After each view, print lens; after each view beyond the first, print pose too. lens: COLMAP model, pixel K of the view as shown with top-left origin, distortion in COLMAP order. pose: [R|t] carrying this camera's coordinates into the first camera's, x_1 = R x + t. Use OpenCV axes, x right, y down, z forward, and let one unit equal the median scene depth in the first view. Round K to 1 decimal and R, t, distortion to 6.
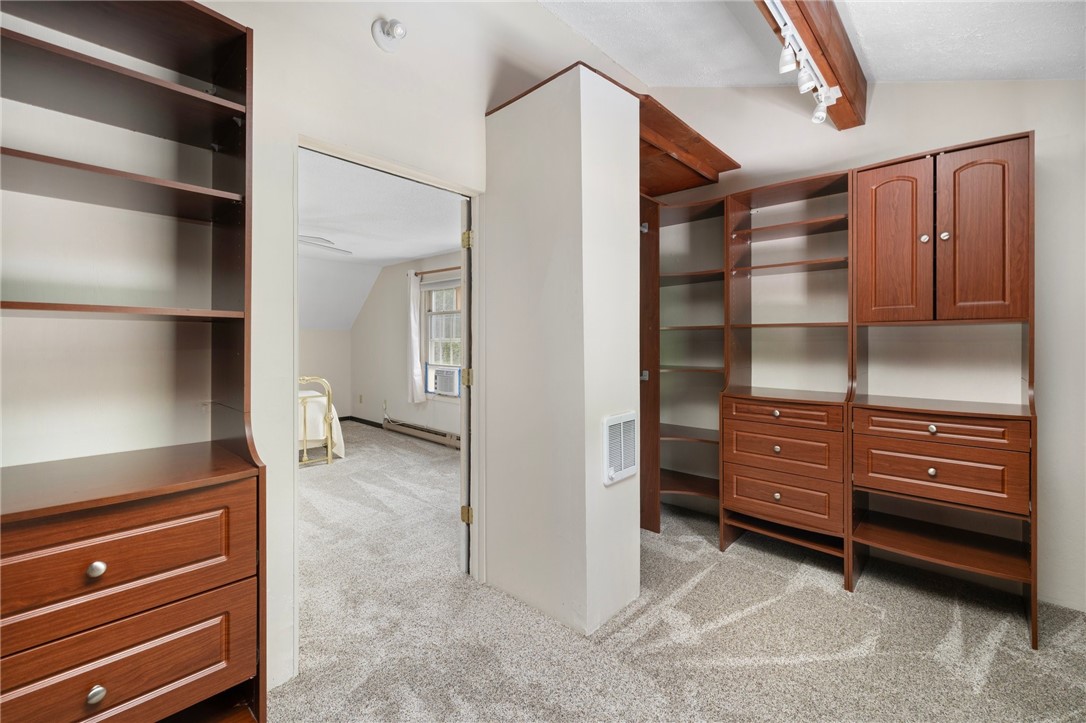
lens RADIAL K [[462.2, 0, 539.8], [0, 462.2, 351.8], [0, 0, 1]] dist [-0.011072, 0.001854]
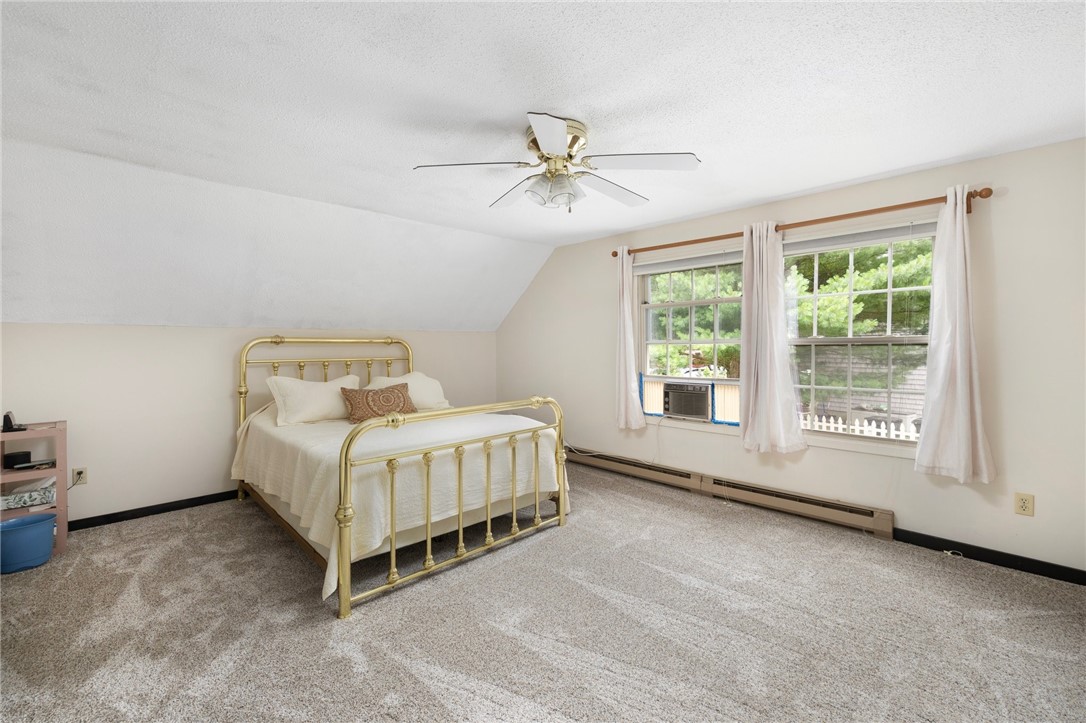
lens RADIAL K [[460.2, 0, 547.9], [0, 460.2, 357.6], [0, 0, 1]] dist [0.002005, 0.000461]
pose [[0.999400, -0.009188, -0.033385, -0.426413], [0.009227, 0.999957, 0.001008, -0.004111], [0.033374, -0.001316, 0.999442, 0.309705]]
